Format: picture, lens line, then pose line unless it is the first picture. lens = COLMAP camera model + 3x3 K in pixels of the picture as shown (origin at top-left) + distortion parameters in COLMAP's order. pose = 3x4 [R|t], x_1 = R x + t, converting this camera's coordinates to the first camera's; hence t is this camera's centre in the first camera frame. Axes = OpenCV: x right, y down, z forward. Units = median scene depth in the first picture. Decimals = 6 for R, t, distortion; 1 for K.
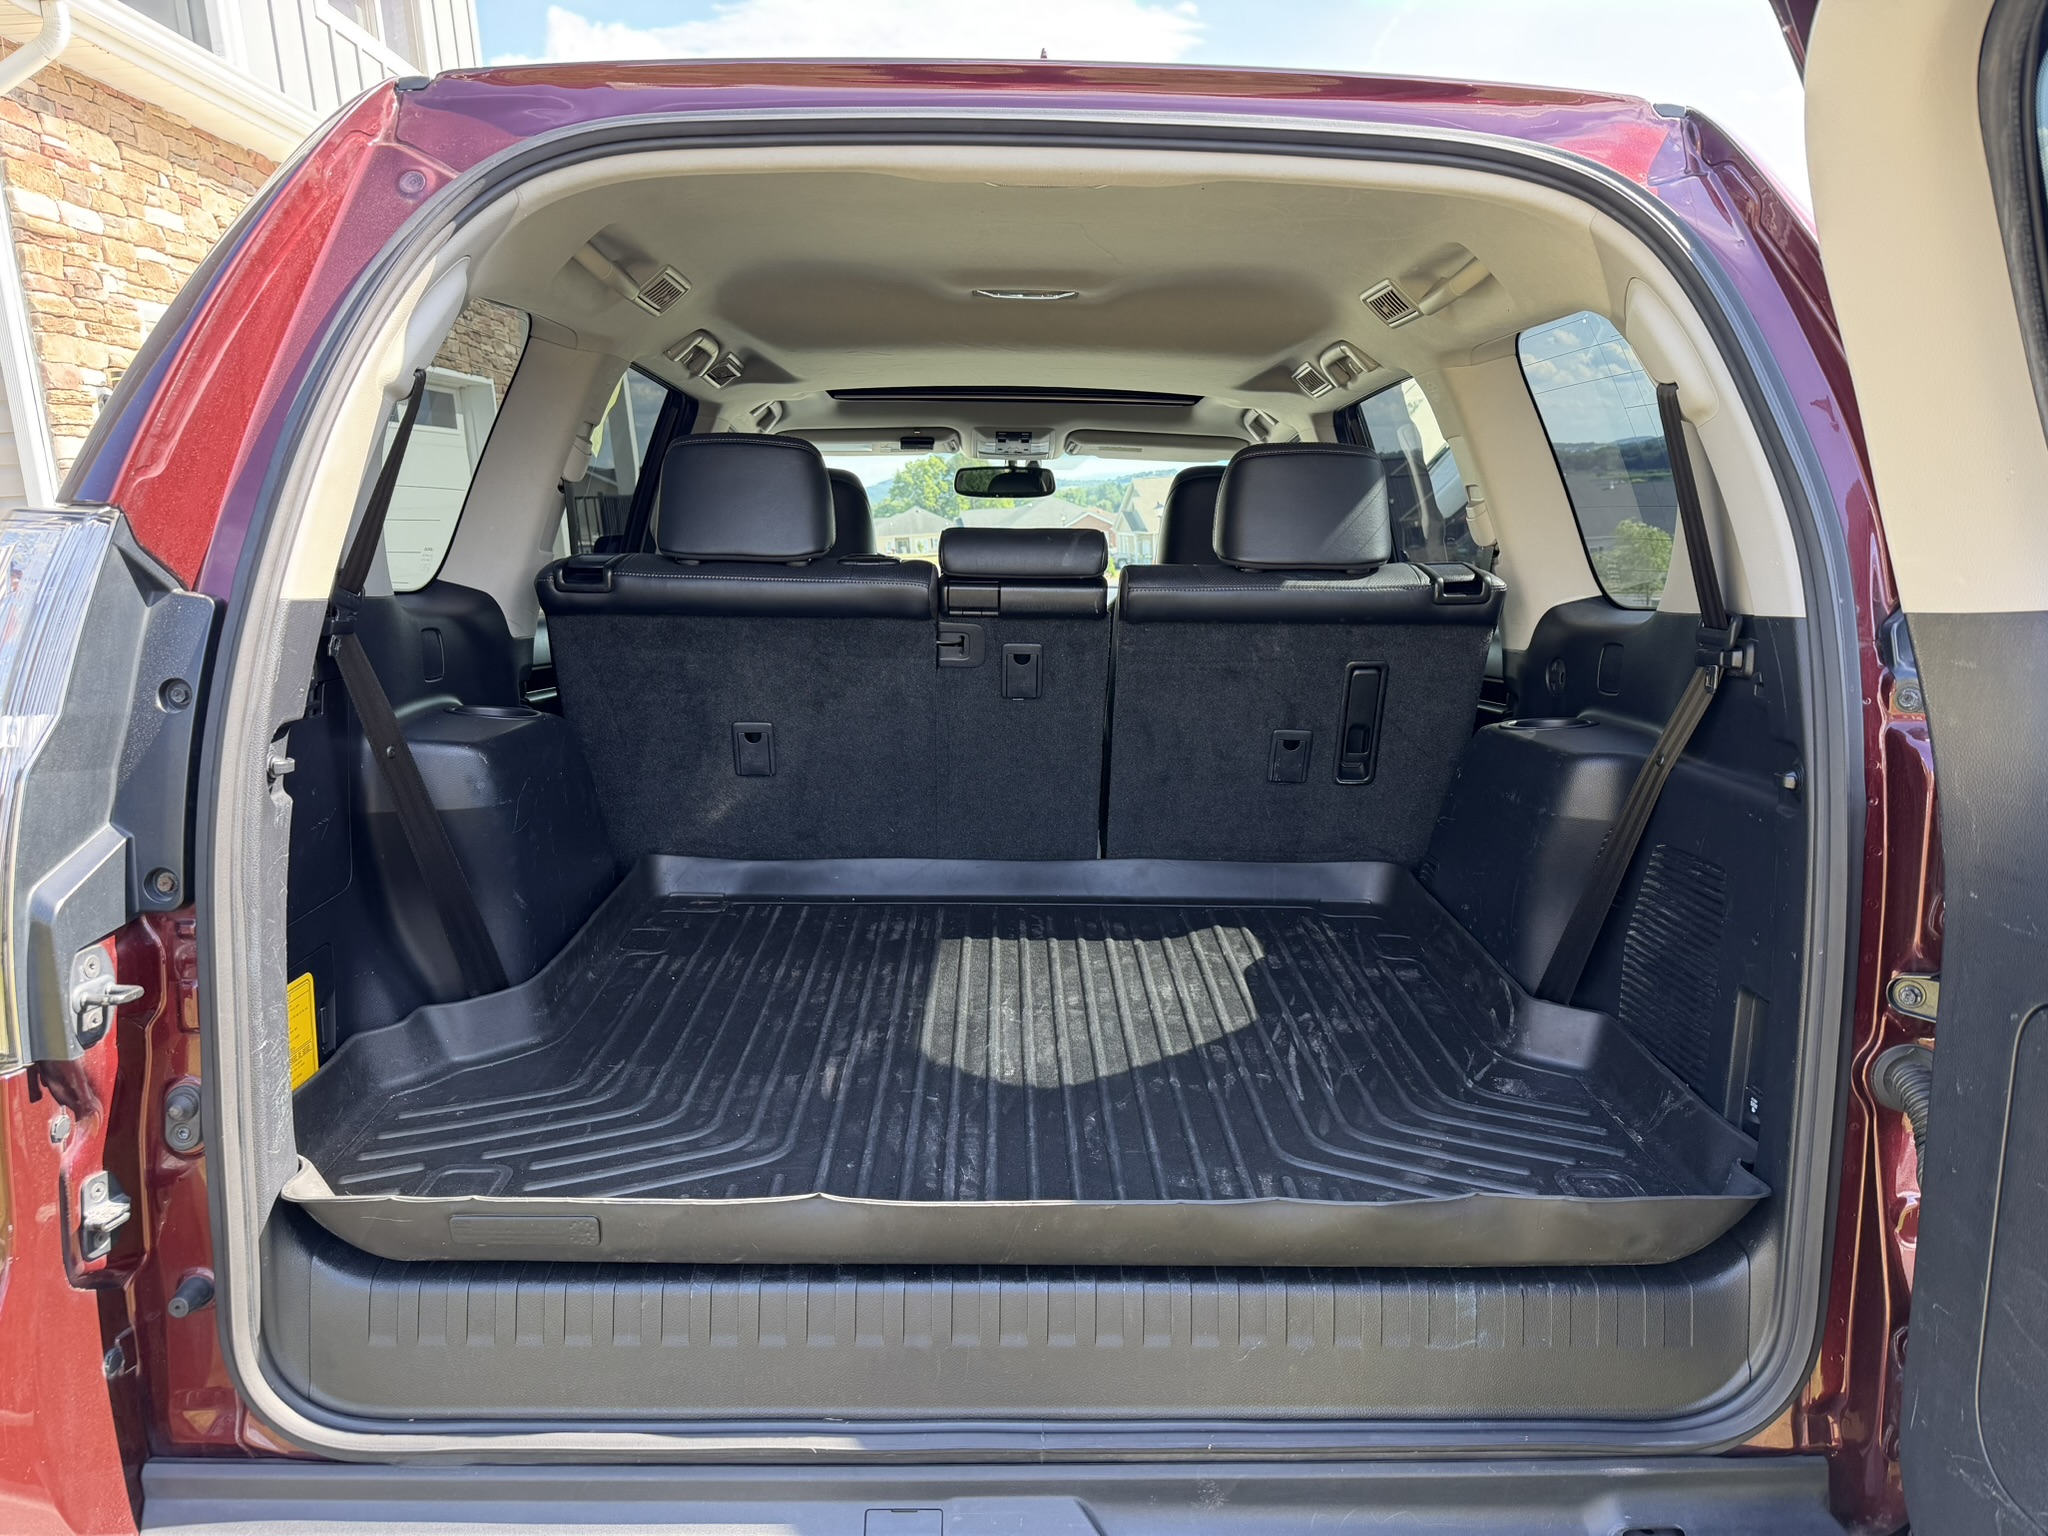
lens RADIAL K [[1487.6, 0, 1024.0], [0, 1487.6, 768.0], [0, 0, 1]] dist [0.008367, -0.000561]
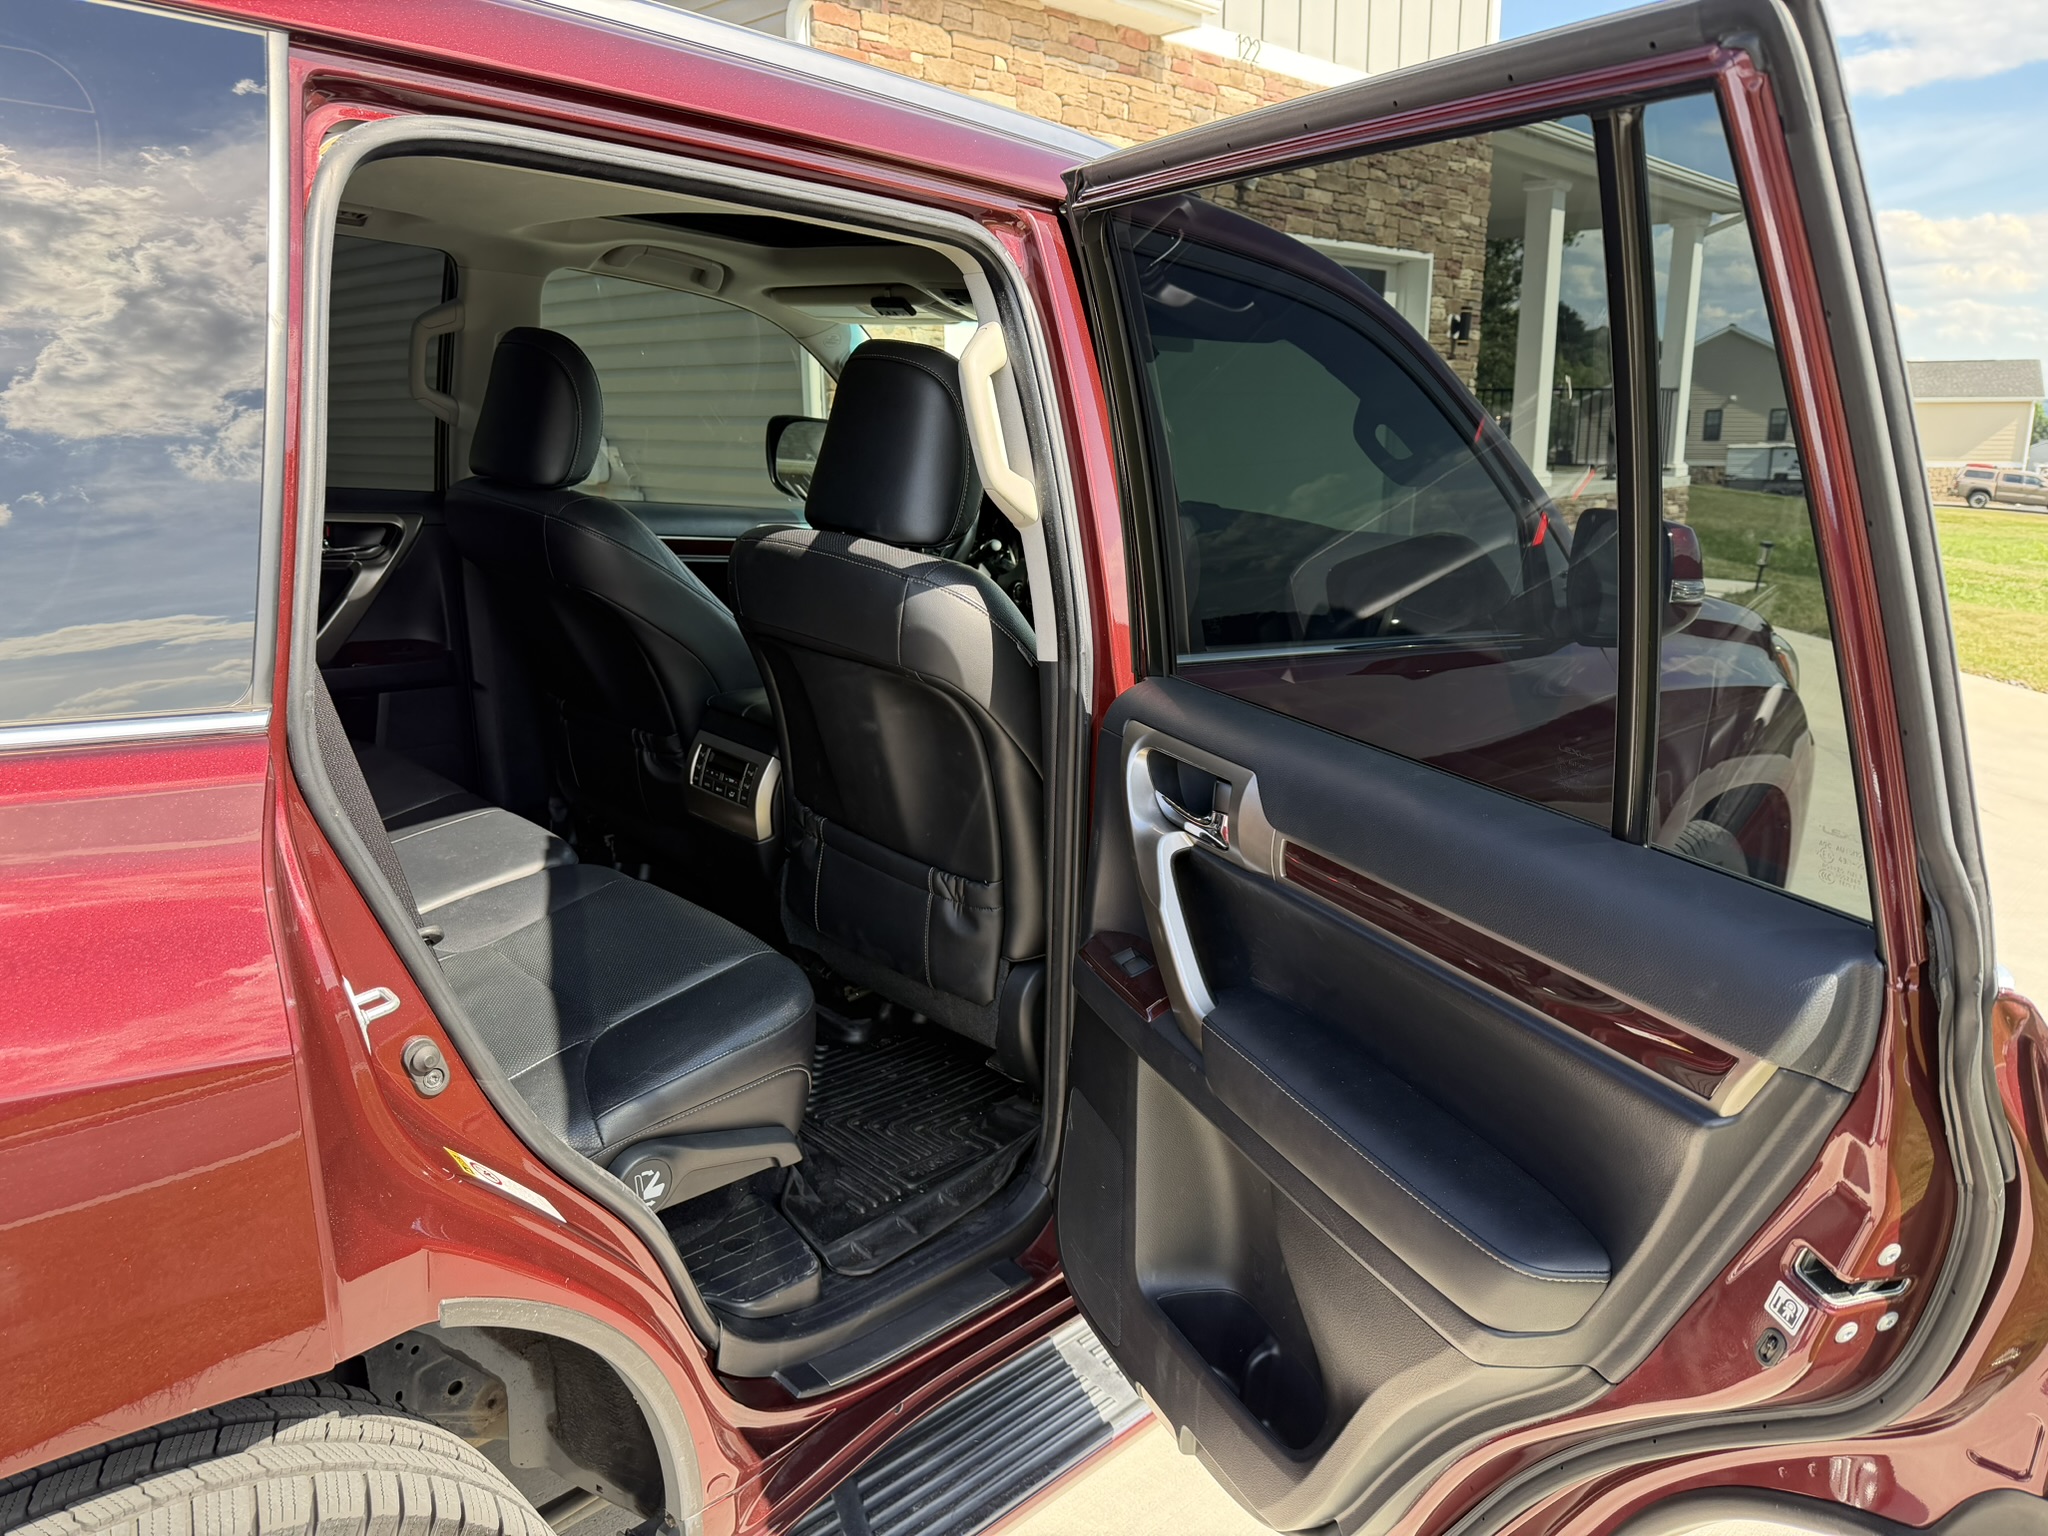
lens RADIAL K [[1487.6, 0, 1024.0], [0, 1487.6, 768.0], [0, 0, 1]] dist [0.008367, -0.000561]
pose [[0.712949, 0.211439, -0.668579, 0.270795], [-0.163694, 0.977297, 0.134514, -0.053990], [0.681842, 0.013541, 0.731374, 0.265331]]
